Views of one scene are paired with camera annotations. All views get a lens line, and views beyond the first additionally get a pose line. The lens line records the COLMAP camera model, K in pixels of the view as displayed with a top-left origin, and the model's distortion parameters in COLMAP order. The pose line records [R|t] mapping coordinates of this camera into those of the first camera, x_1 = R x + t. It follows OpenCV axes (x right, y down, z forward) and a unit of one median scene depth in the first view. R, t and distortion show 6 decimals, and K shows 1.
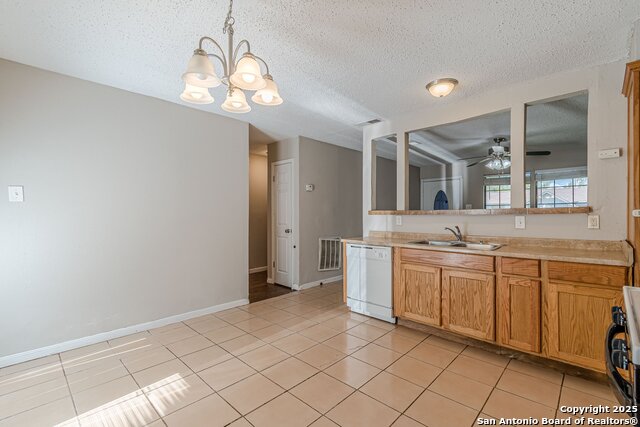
lens RADIAL K [[285.0, 0, 322.4], [0, 285.0, 210.9], [0, 0, 1]] dist [0.000607, -0.000322]
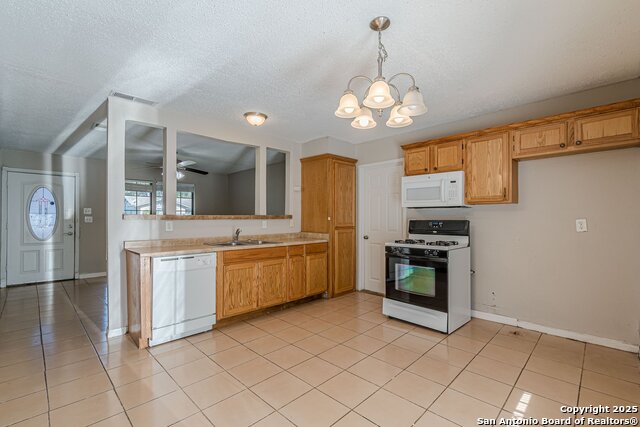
lens RADIAL K [[285.0, 0, 323.9], [0, 285.0, 216.3], [0, 0, 1]] dist [0.000607, -0.000322]
pose [[0.012872, 0.010135, 0.999866, -0.692443], [-0.009525, 0.999905, -0.010013, 0.007930], [-0.999872, -0.009395, 0.012967, 0.566178]]
